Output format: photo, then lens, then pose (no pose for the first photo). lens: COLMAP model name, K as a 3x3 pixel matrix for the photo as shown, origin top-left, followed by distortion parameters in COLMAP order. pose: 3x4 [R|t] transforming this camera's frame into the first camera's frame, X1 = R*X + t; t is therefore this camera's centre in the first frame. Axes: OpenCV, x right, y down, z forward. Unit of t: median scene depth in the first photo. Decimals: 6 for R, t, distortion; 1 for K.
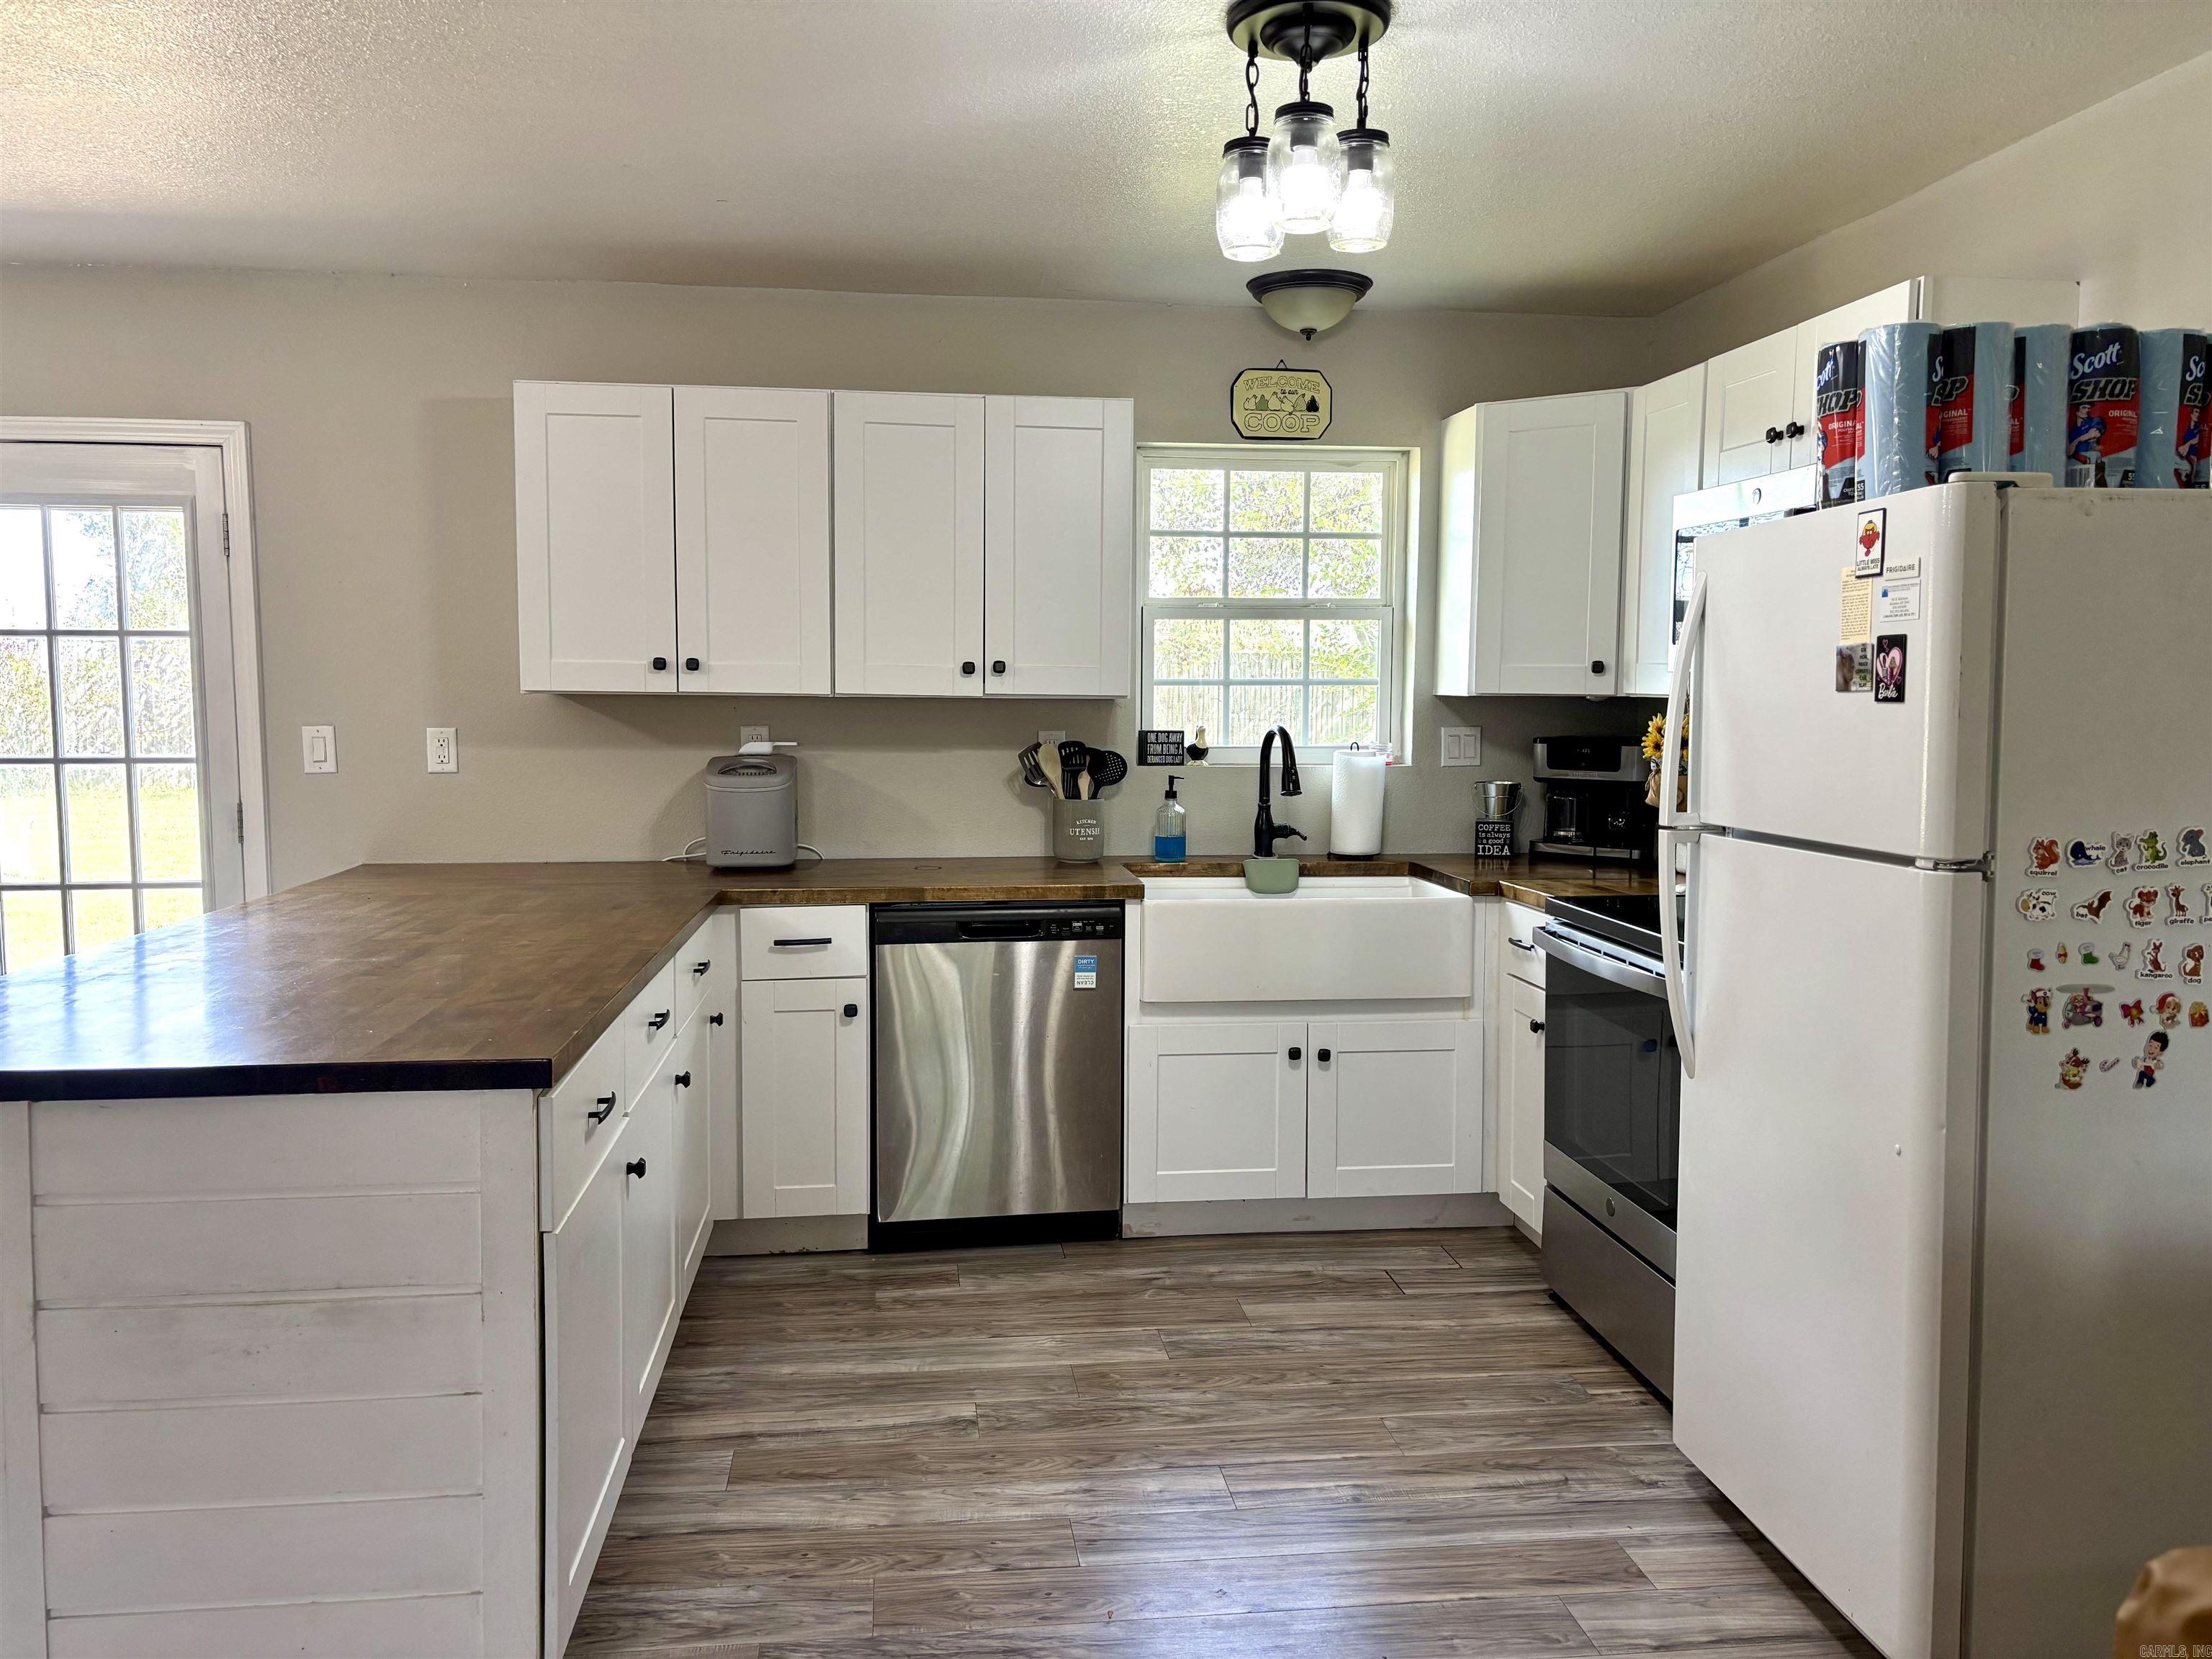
lens RADIAL K [[1711.9, 0, 1111.2], [0, 1711.9, 858.5], [0, 0, 1]] dist [0.114679, -0.129843]
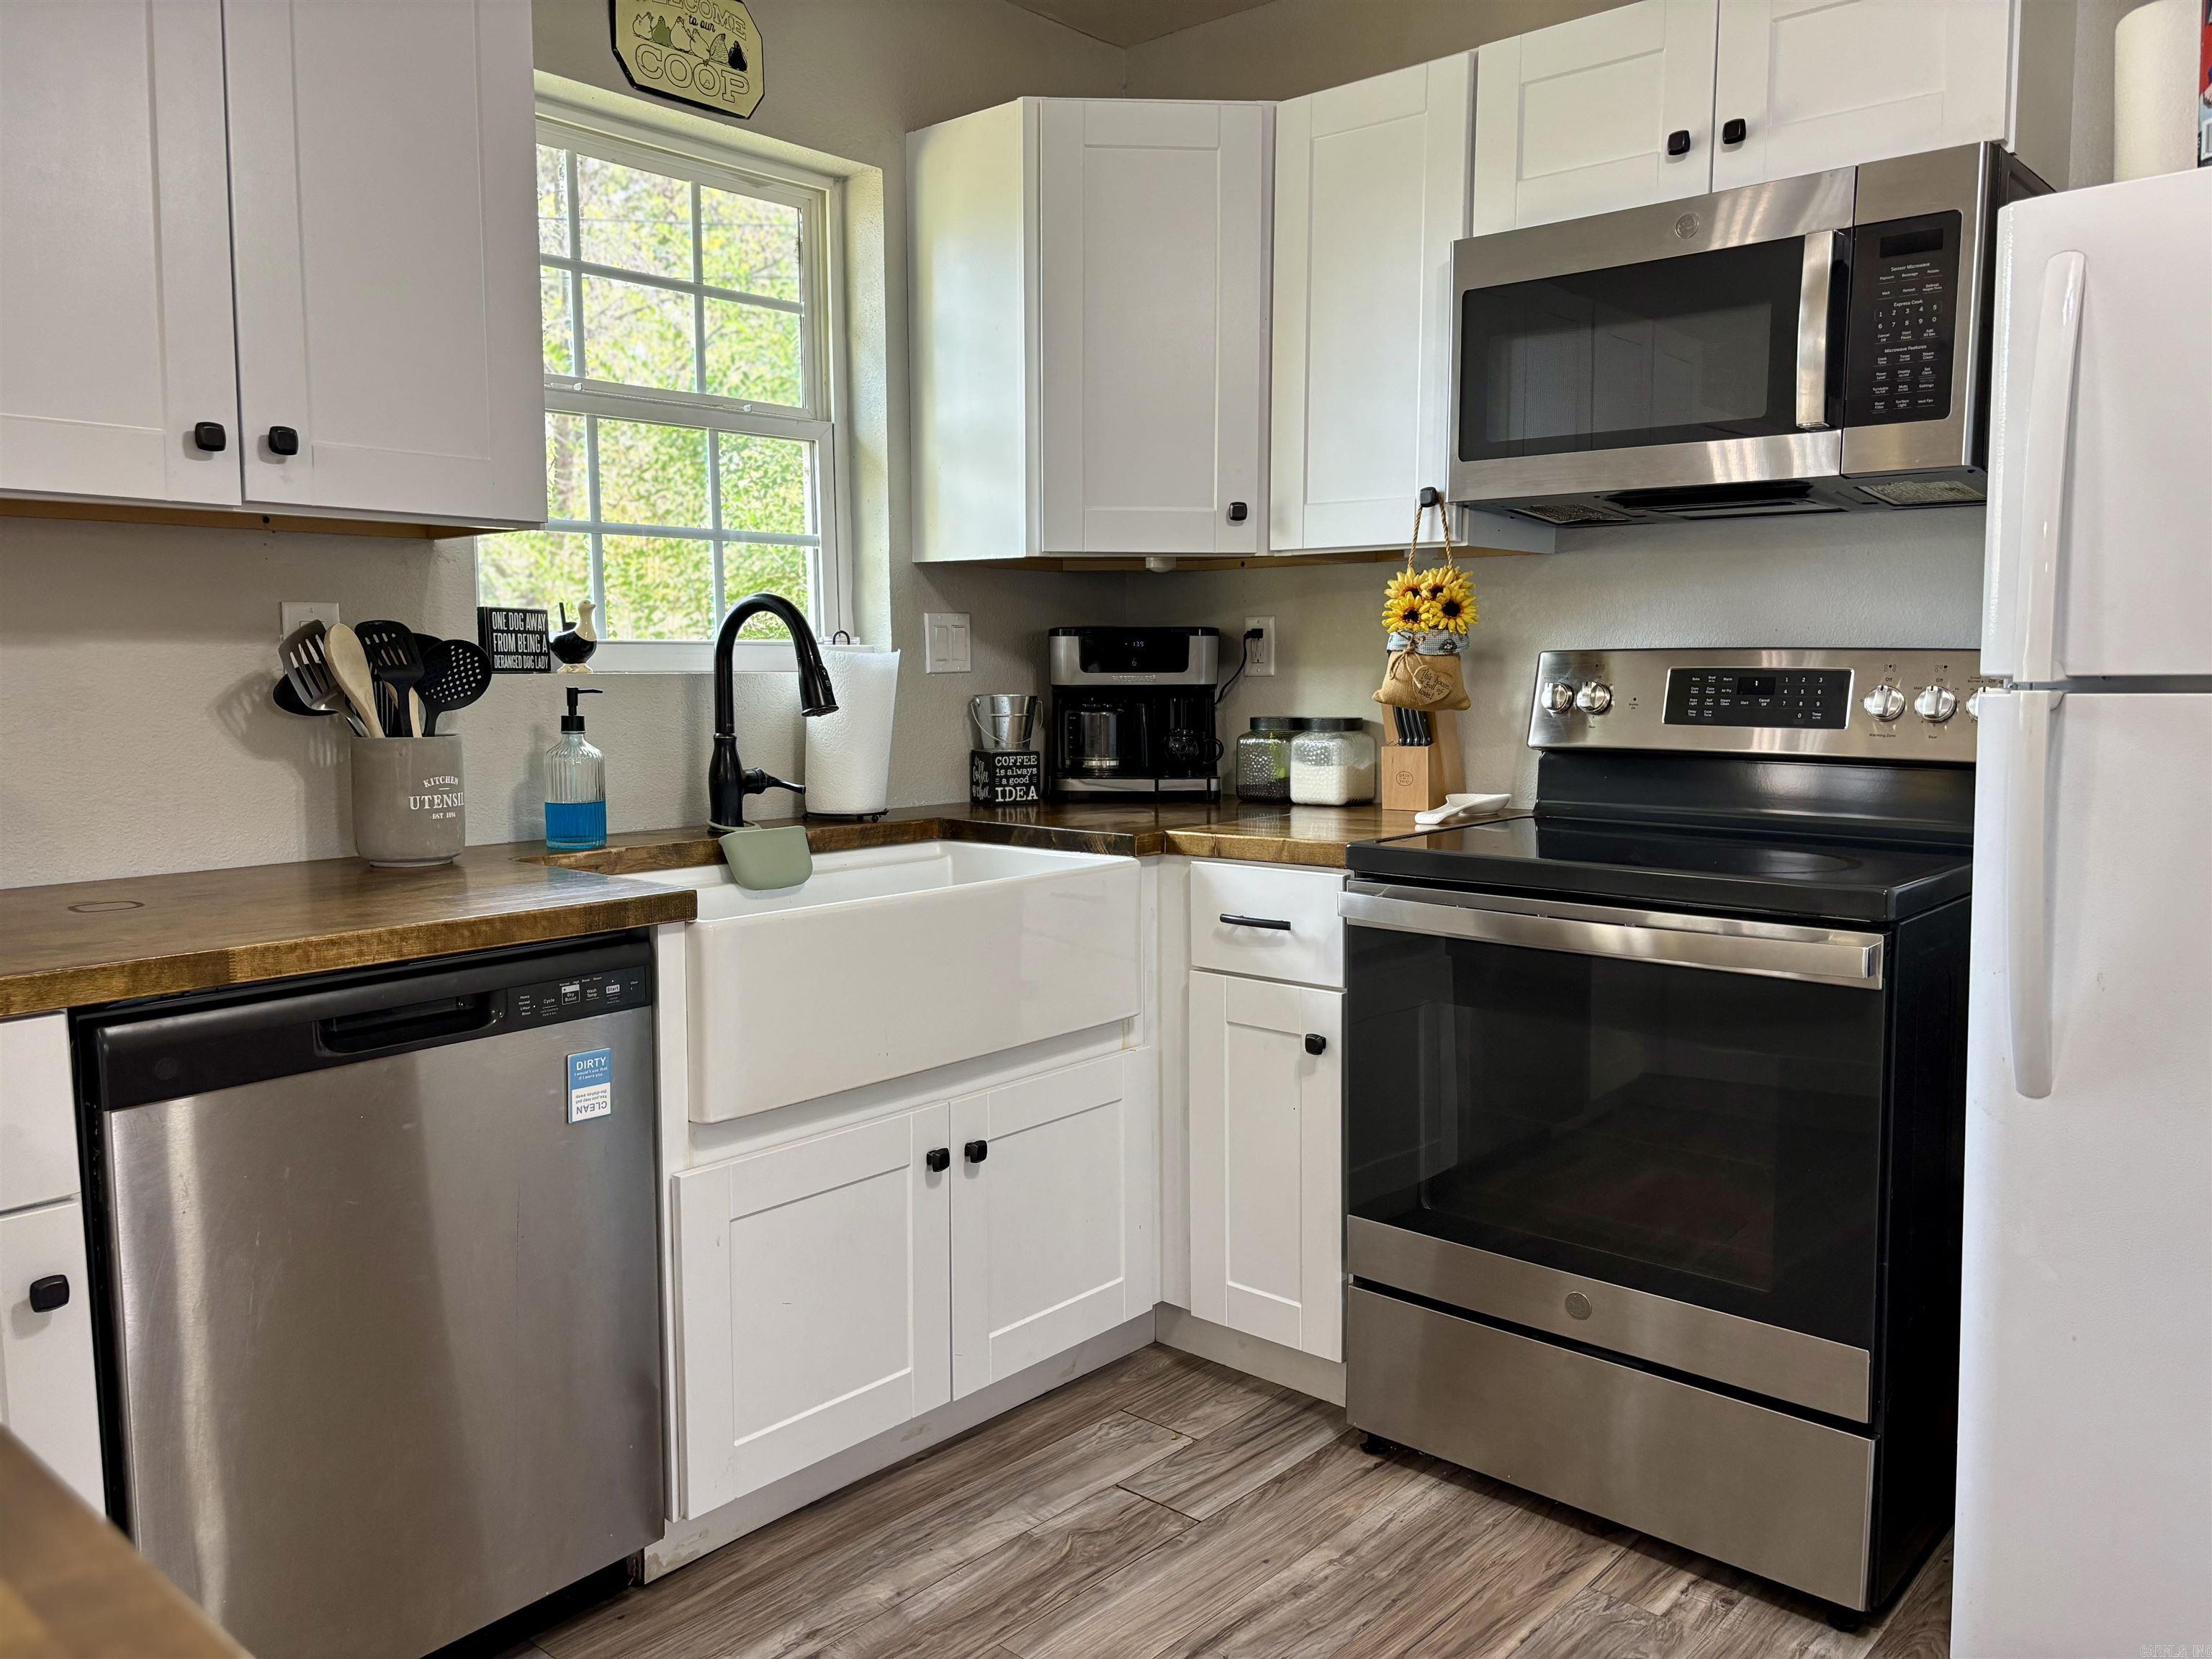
lens RADIAL K [[1711.9, 0, 1111.2], [0, 1711.9, 858.5], [0, 0, 1]] dist [0.114679, -0.129843]
pose [[0.748572, -0.086949, 0.657328, -0.211619], [0.077533, 0.996042, 0.043457, -0.006291], [-0.658505, 0.018434, 0.752351, 0.514510]]
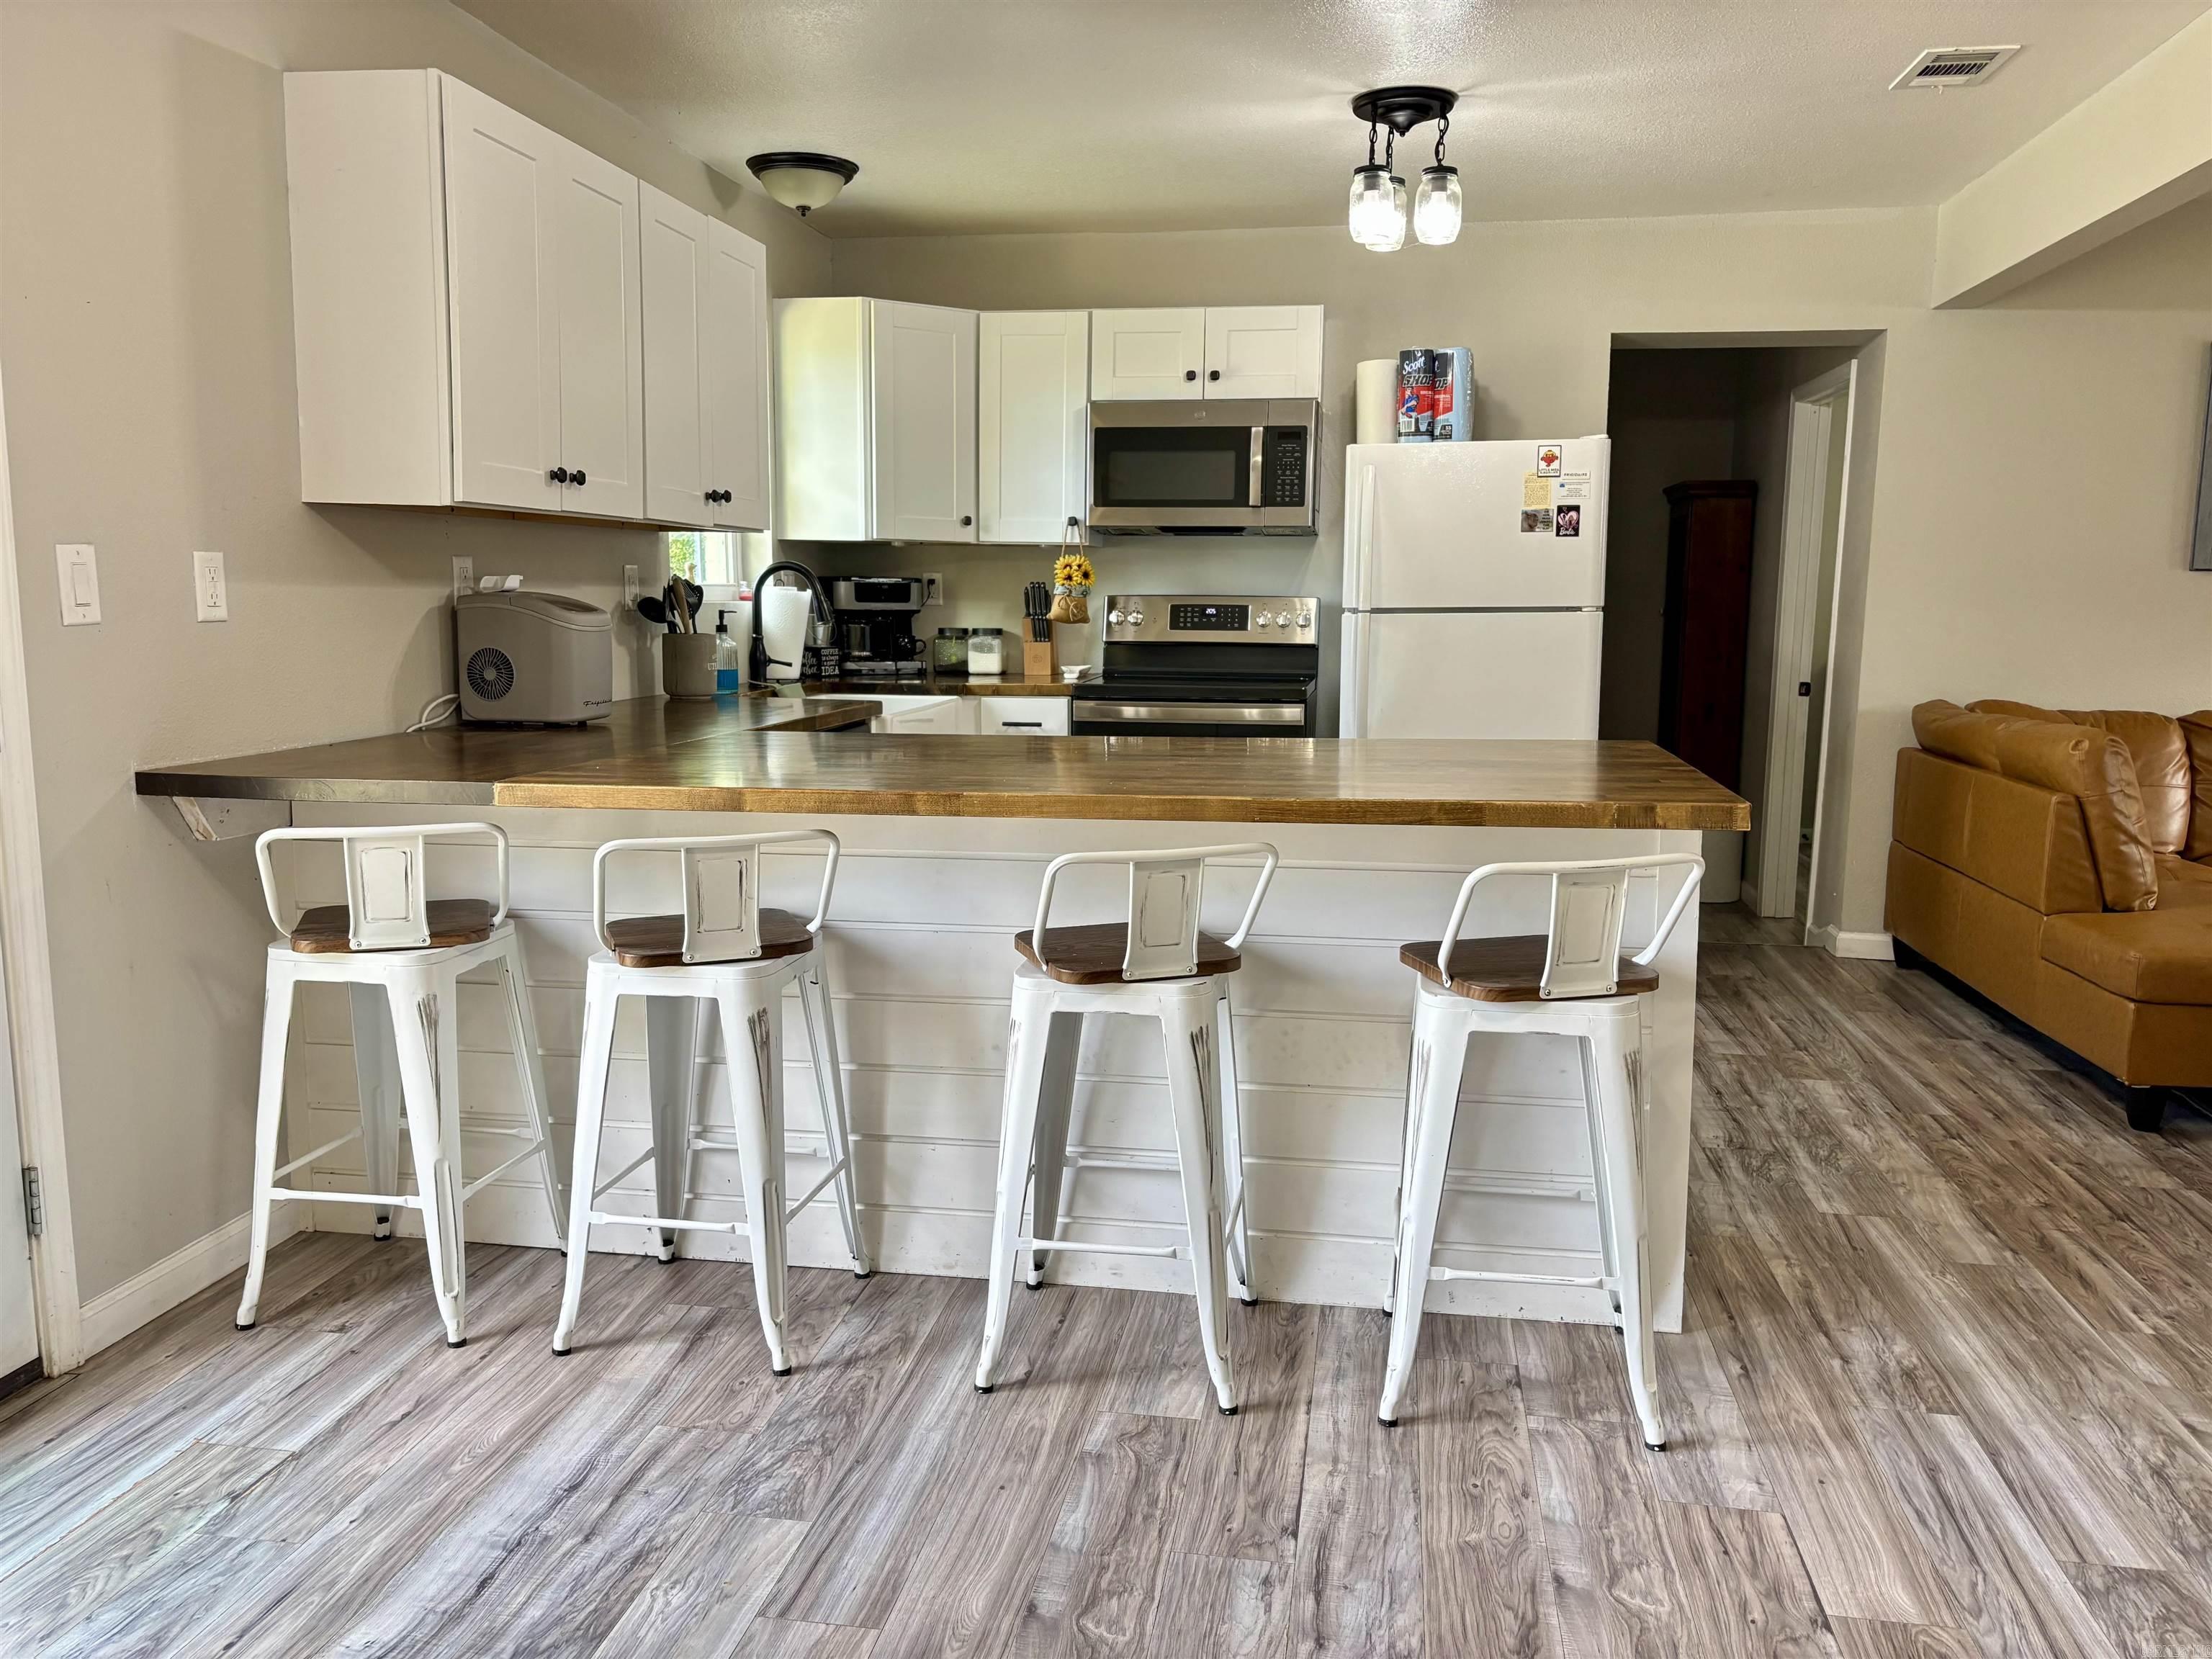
lens RADIAL K [[1711.9, 0, 1111.2], [0, 1711.9, 858.5], [0, 0, 1]] dist [0.114679, -0.129843]
pose [[0.238296, -0.153250, 0.959025, -1.009637], [0.094809, 0.986426, 0.134071, -0.019949], [-0.966554, 0.058975, 0.249590, 0.569982]]
